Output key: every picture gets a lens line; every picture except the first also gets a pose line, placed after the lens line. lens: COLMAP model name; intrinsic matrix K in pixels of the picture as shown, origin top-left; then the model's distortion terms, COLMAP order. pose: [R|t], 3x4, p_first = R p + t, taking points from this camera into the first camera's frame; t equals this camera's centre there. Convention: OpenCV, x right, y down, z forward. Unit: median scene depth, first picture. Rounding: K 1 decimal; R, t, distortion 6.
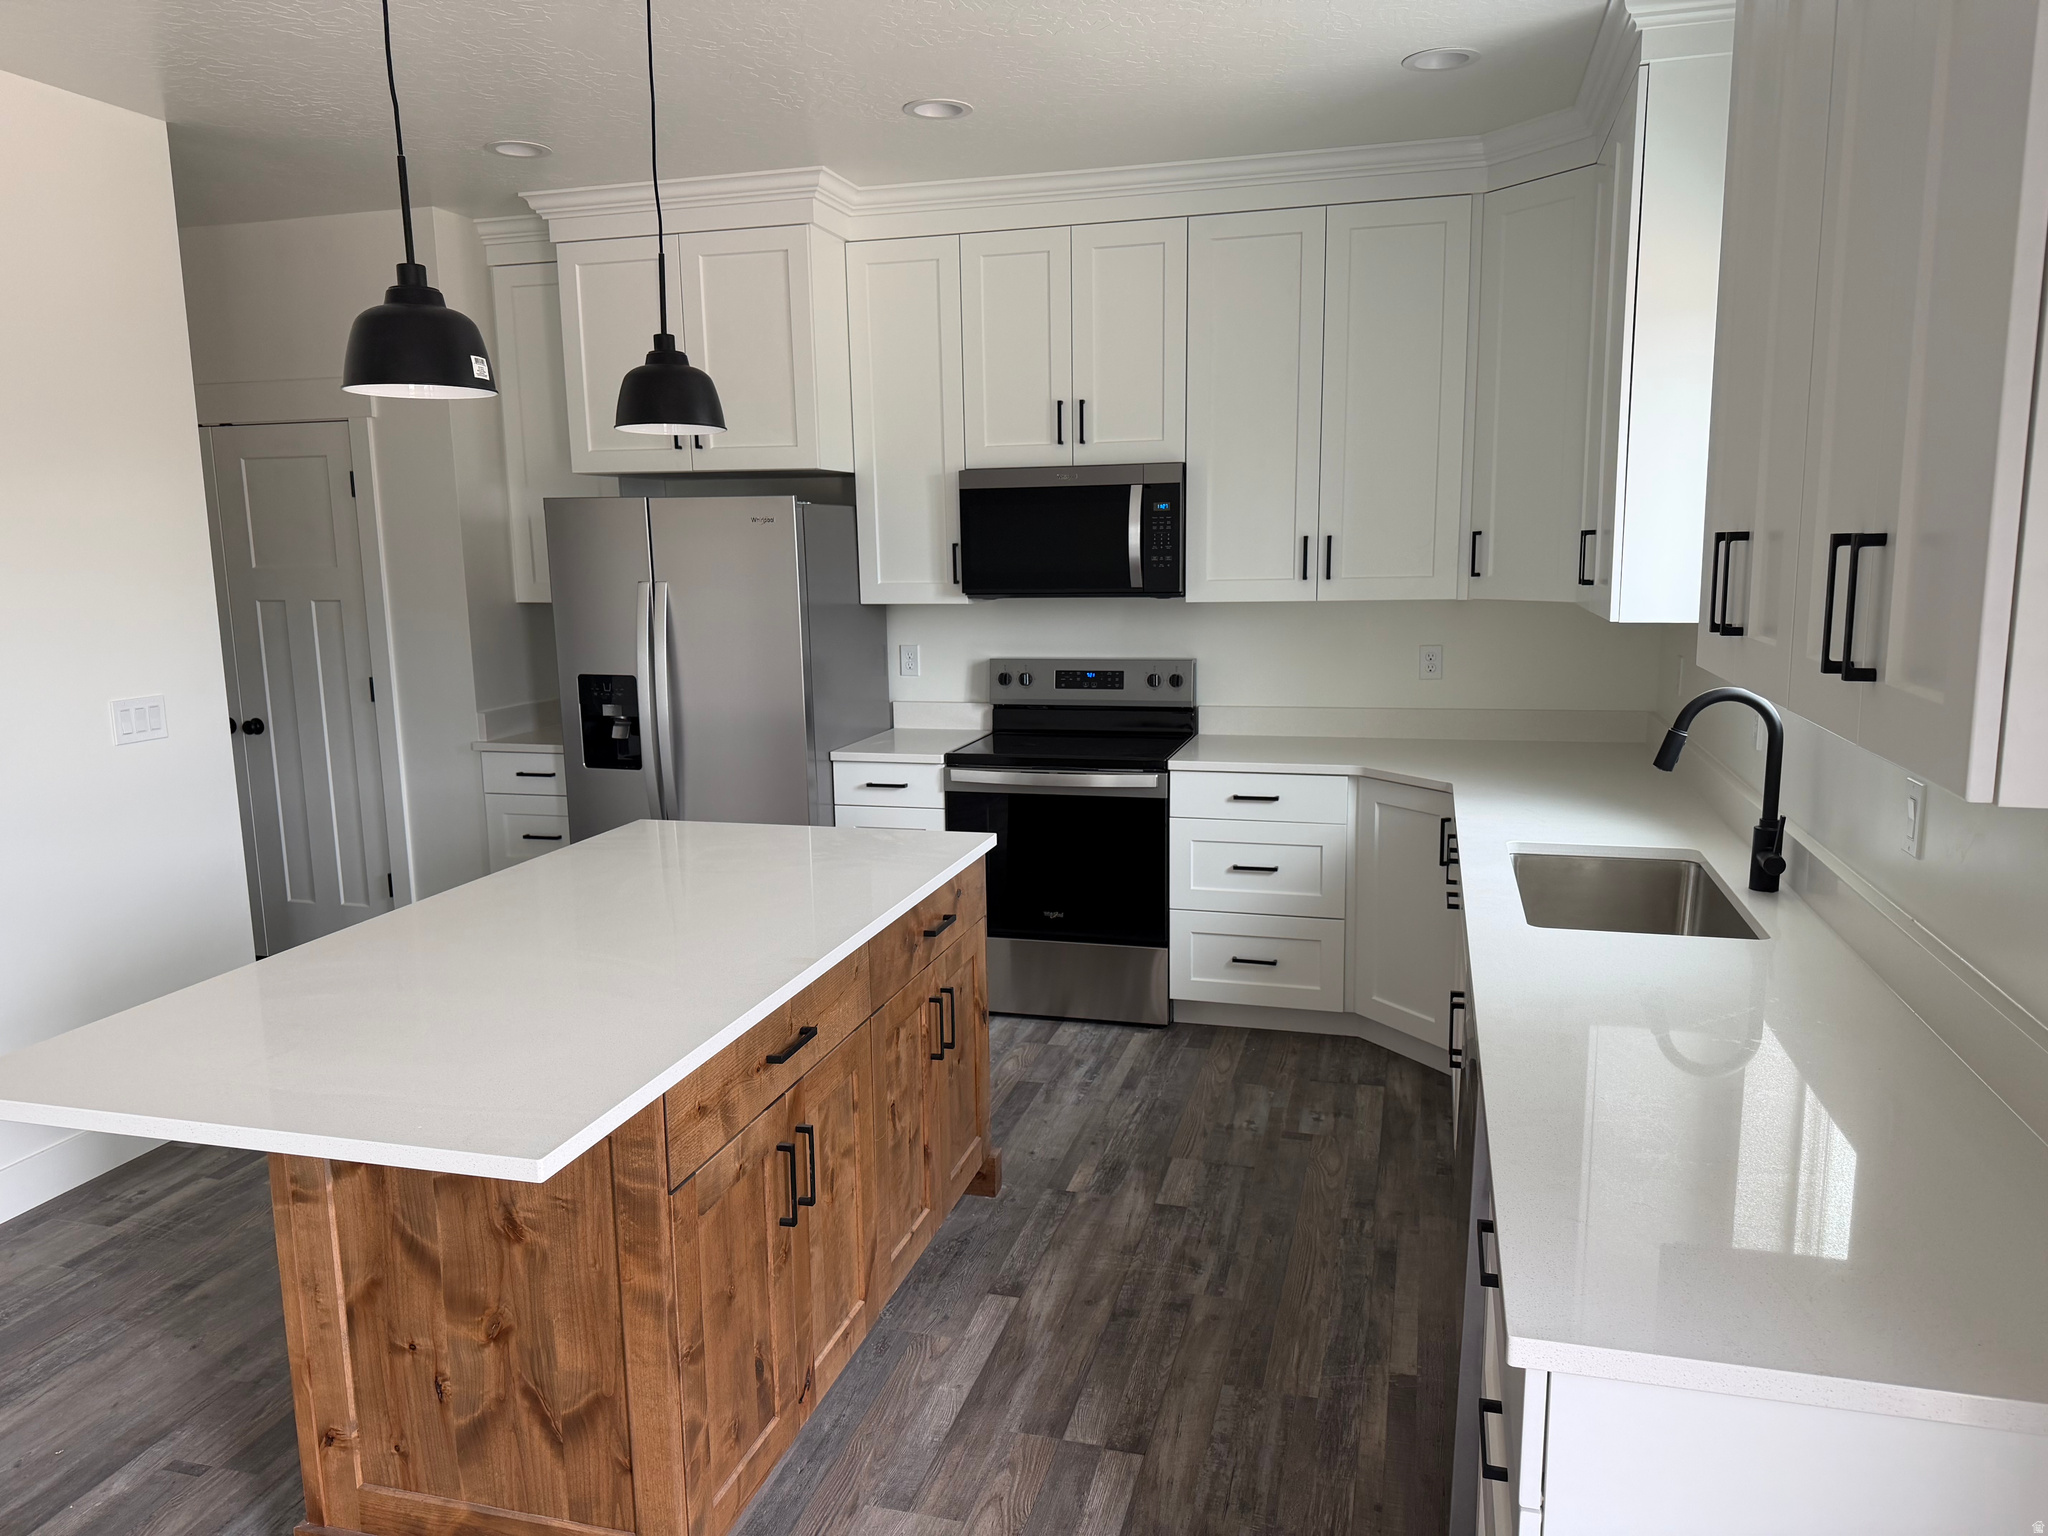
lens RADIAL K [[1429.1, 0, 1022.9], [0, 1429.1, 785.4], [0, 0, 1]] dist [0.037673, -0.023158]
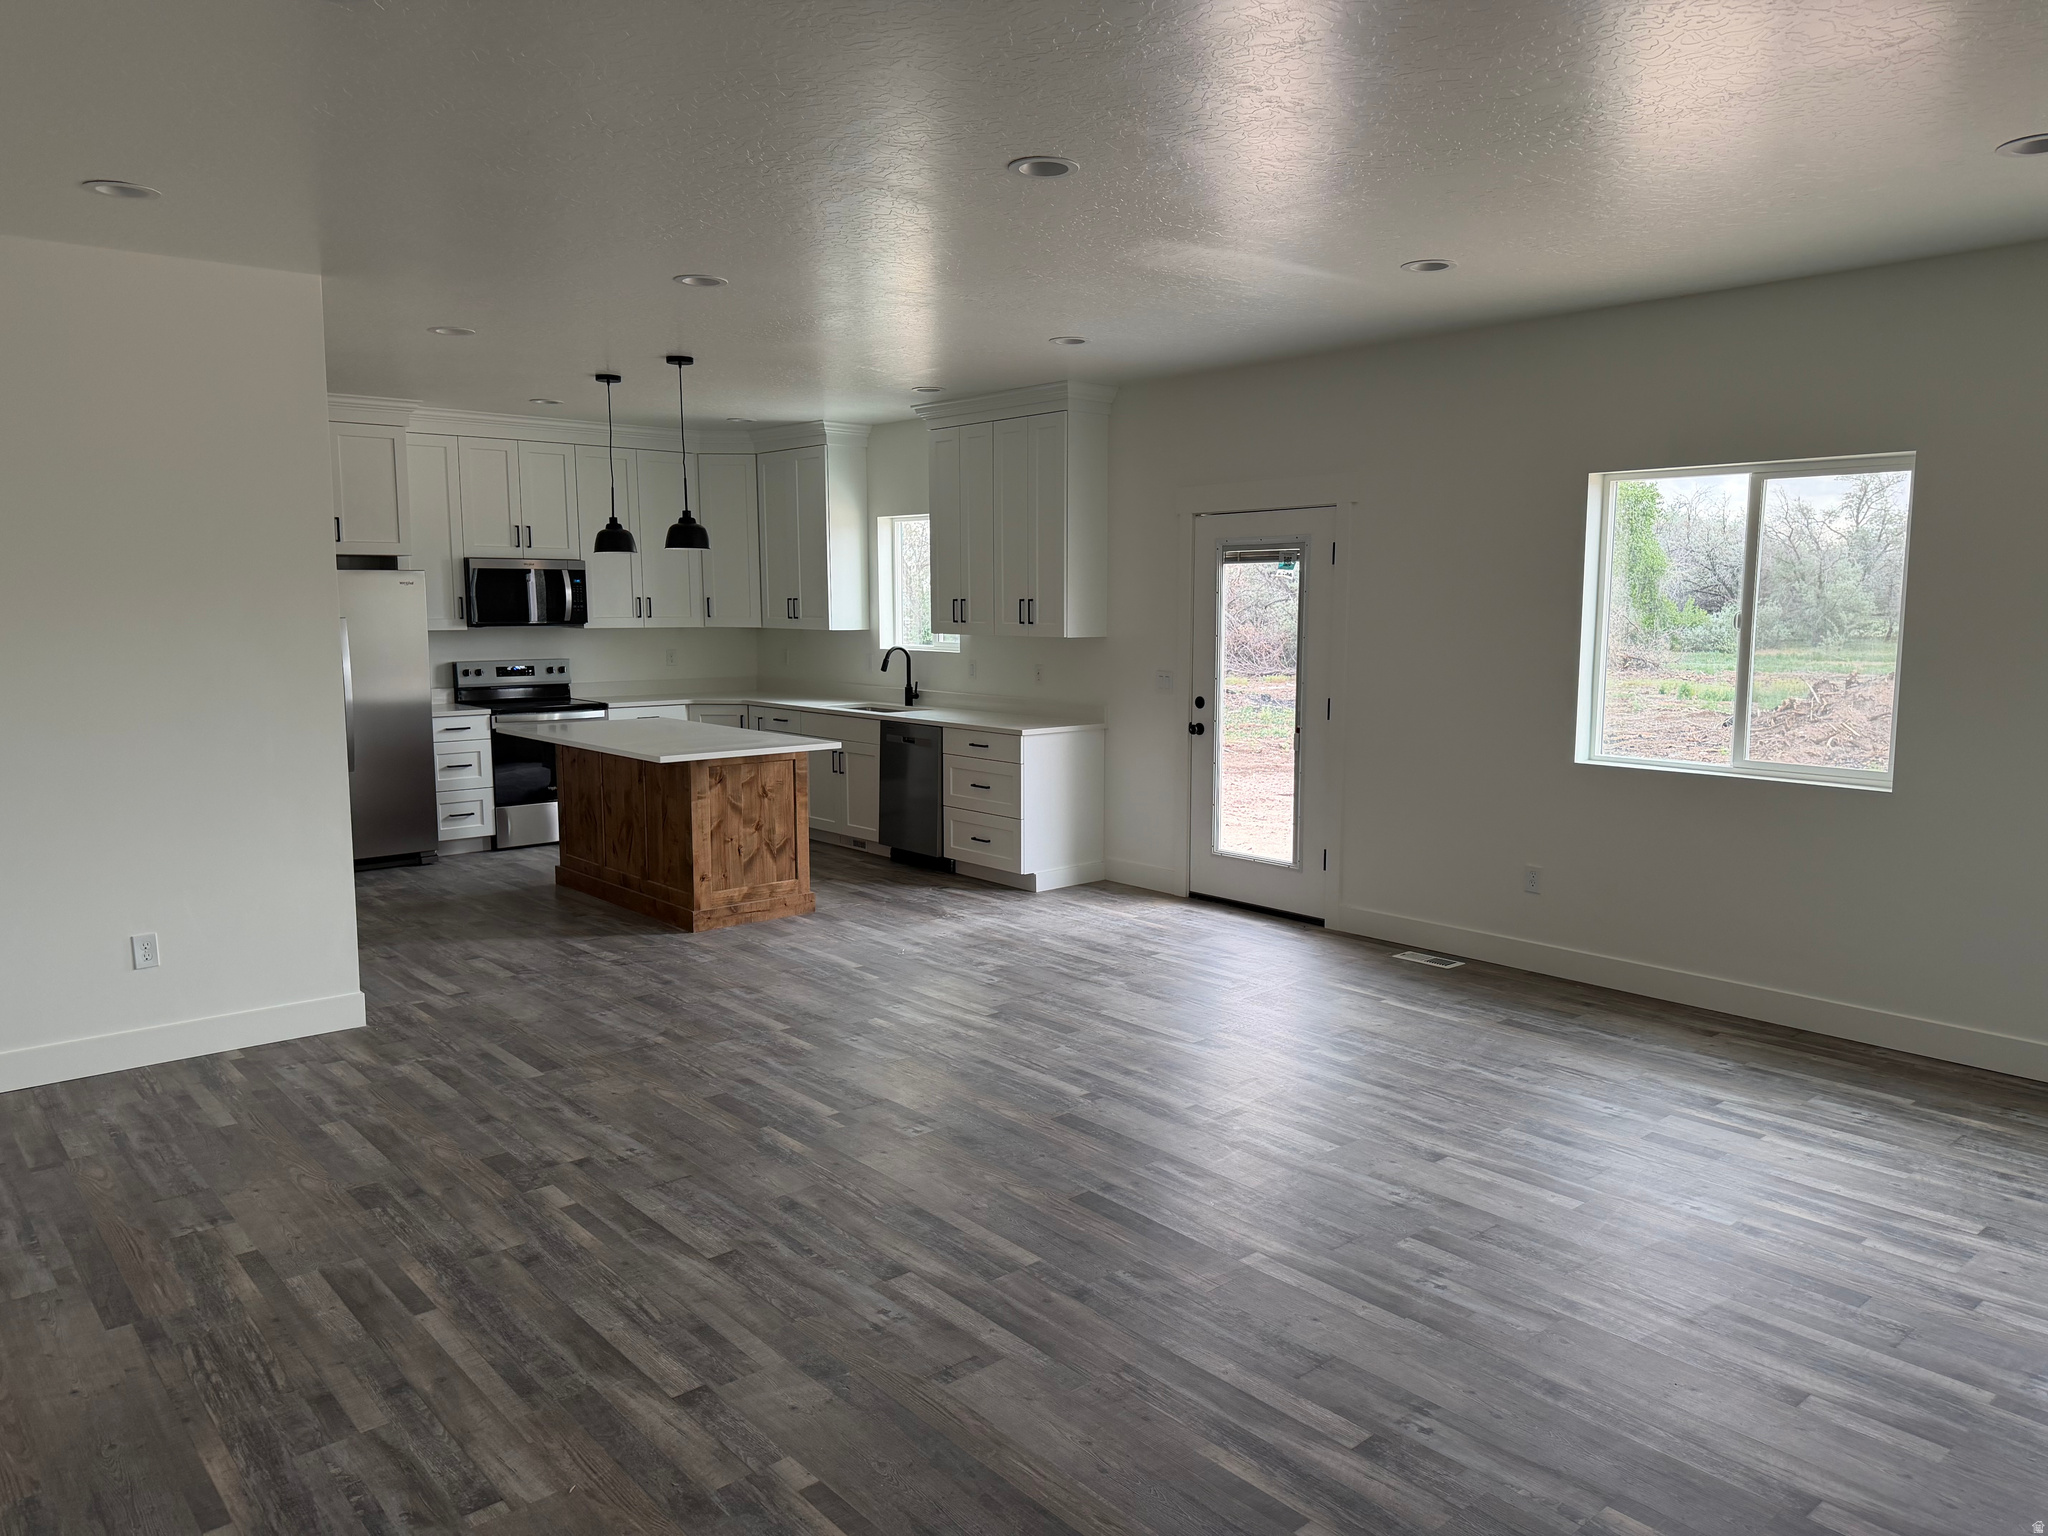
lens RADIAL K [[1429.1, 0, 1038.1], [0, 1429.1, 773.2], [0, 0, 1]] dist [0.037673, -0.023158]
pose [[0.547940, -0.085417, 0.832145, -1.305704], [0.130404, 0.991334, 0.015891, 0.132617], [-0.826291, 0.099808, 0.554330, -0.666609]]
